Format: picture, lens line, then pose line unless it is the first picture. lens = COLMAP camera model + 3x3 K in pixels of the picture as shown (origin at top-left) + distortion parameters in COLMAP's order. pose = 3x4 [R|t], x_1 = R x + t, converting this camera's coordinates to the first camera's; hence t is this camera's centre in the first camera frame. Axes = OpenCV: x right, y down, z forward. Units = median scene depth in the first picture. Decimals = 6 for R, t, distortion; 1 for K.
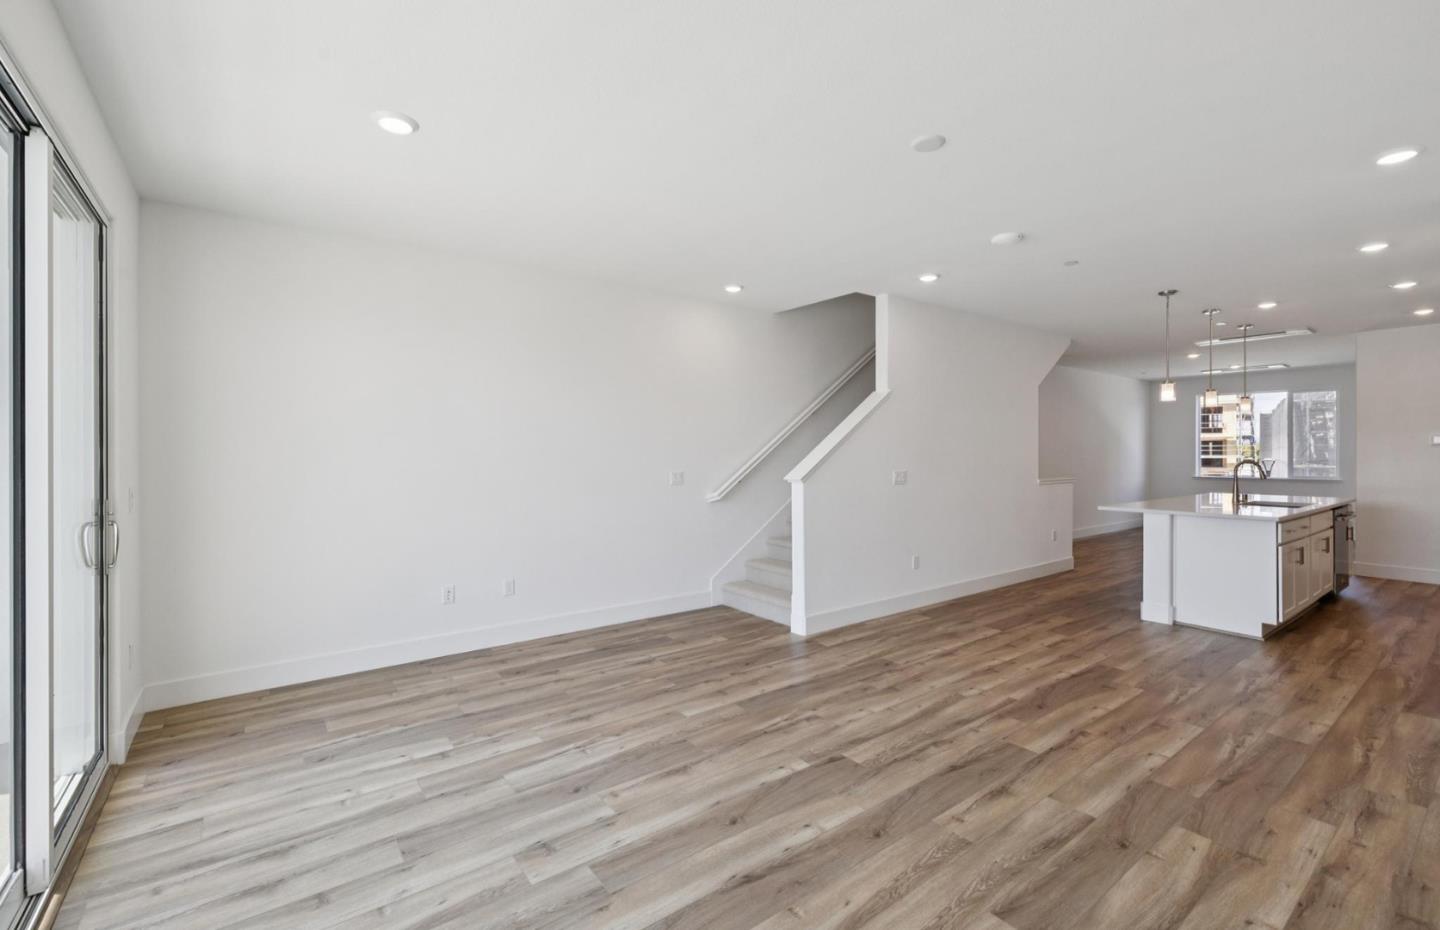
lens RADIAL K [[613.8, 0, 717.1], [0, 613.8, 466.8], [0, 0, 1]] dist [0.001126, -0.001293]
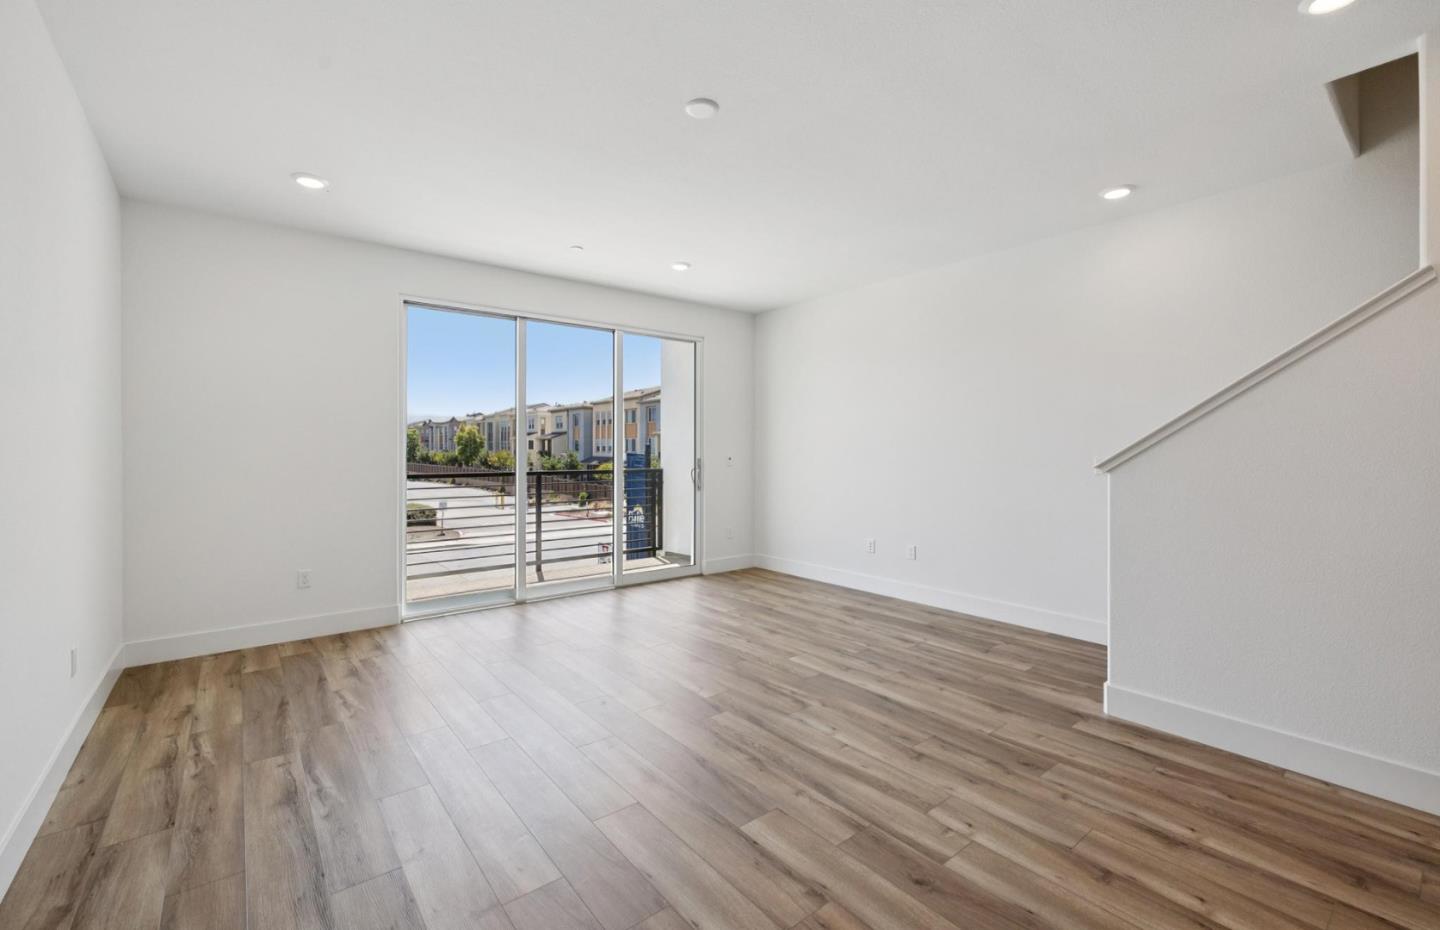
lens RADIAL K [[613.8, 0, 725.0], [0, 613.8, 456.0], [0, 0, 1]] dist [0.001126, -0.001293]
pose [[0.028422, 0.010074, -0.999545, 1.156802], [-0.020320, 0.999748, 0.009498, 0.015444], [0.999389, 0.020041, 0.028619, 0.879679]]
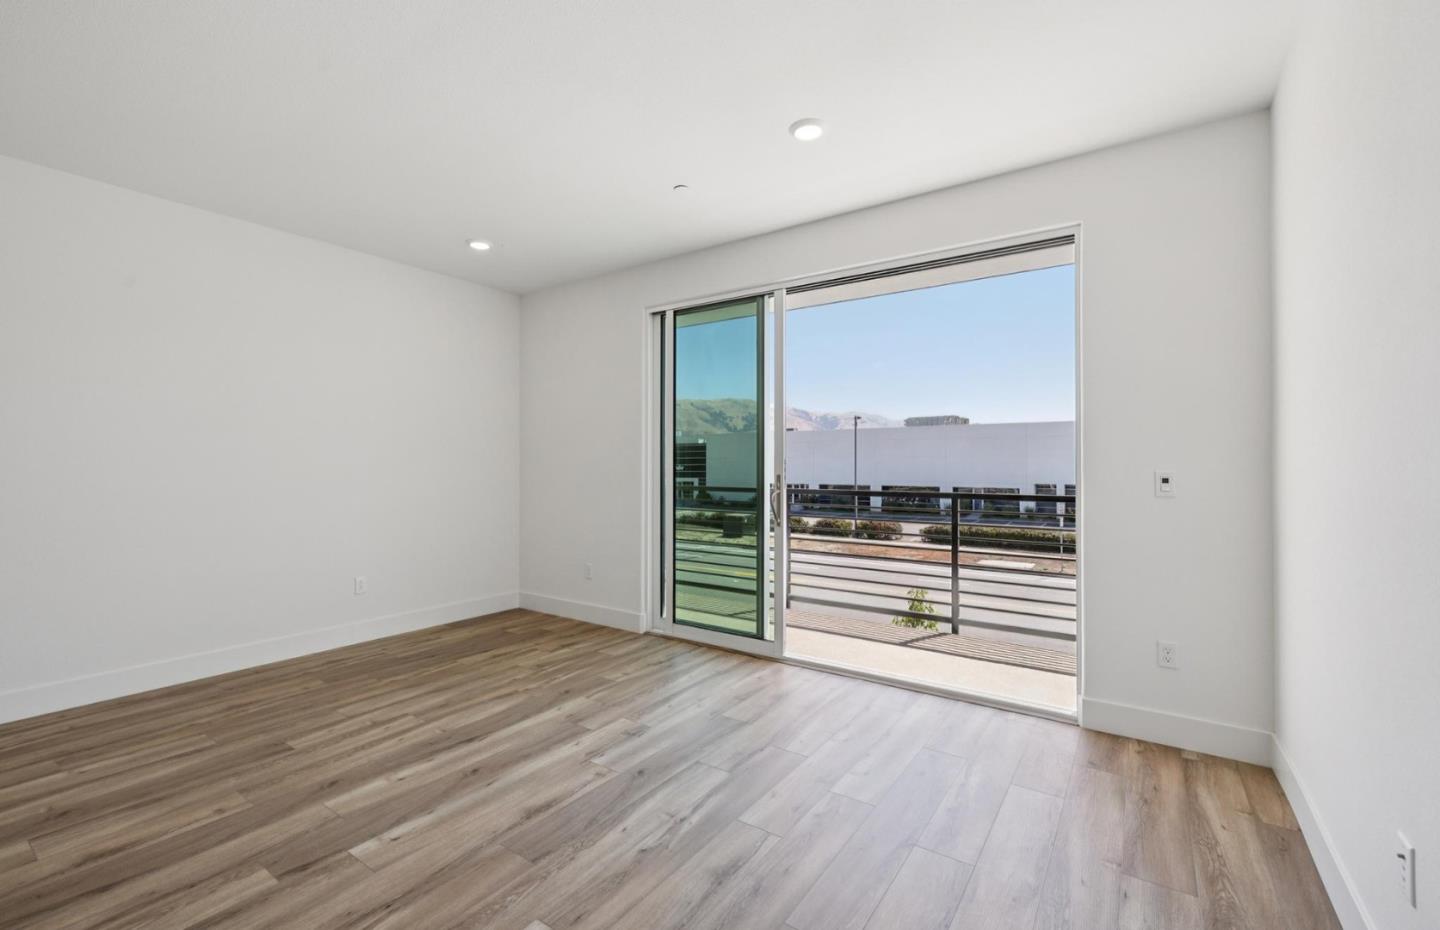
lens RADIAL K [[613.8, 0, 712.4], [0, 613.8, 461.2], [0, 0, 1]] dist [0.001126, -0.001293]
pose [[-0.954527, -0.005371, -0.298075, -0.034790], [-0.008530, 0.999920, 0.009295, 0.015976], [0.298001, 0.011415, -0.954497, 1.601883]]
